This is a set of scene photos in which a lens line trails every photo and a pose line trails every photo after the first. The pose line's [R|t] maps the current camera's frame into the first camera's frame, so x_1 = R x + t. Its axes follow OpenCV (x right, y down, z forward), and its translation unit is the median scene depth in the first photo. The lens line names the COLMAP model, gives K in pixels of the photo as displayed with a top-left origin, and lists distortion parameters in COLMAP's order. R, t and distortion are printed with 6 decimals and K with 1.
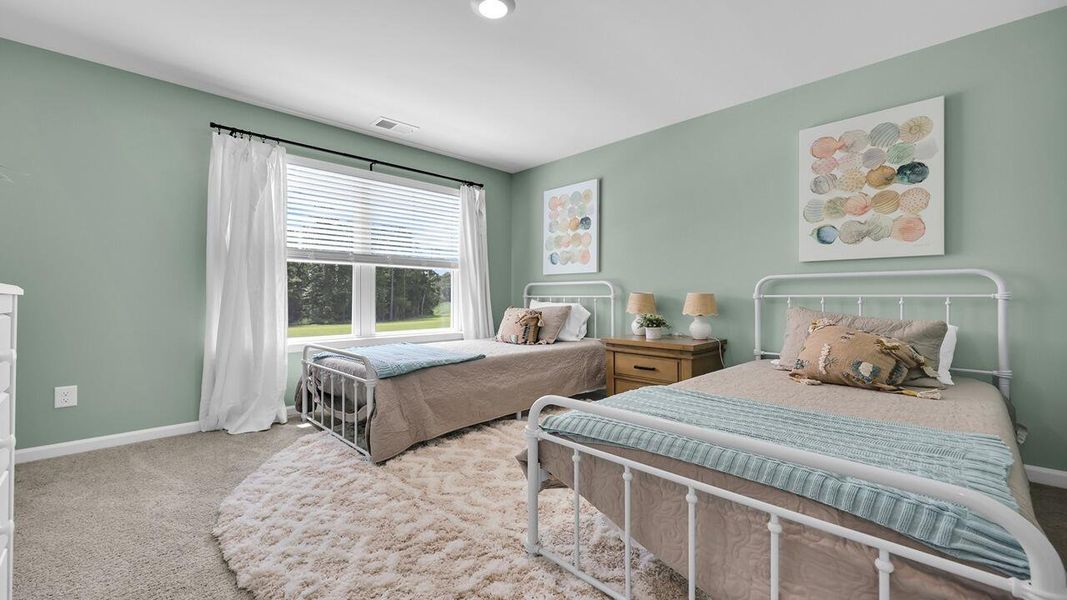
lens RADIAL K [[436.3, 0, 524.2], [0, 436.3, 291.9], [0, 0, 1]] dist [-0.001580, -0.000575]
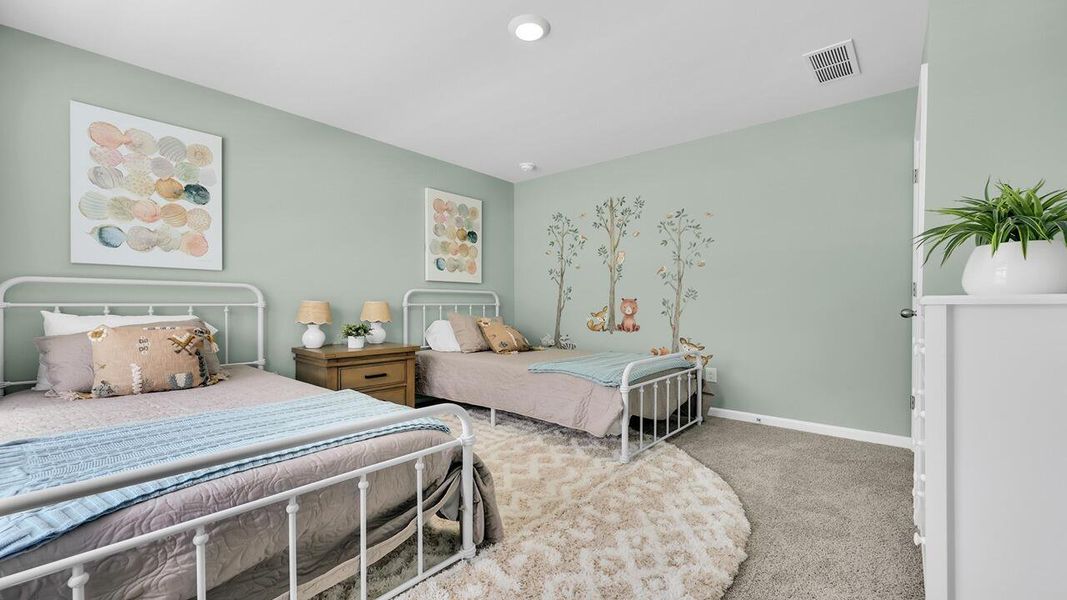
lens RADIAL K [[436.3, 0, 523.9], [0, 436.3, 308.1], [0, 0, 1]] dist [-0.001580, -0.000575]
pose [[-0.090061, -0.004746, 0.995925, -0.505383], [-0.005460, 0.999976, 0.004272, 0.008501], [-0.995921, -0.005053, -0.090084, 0.506006]]
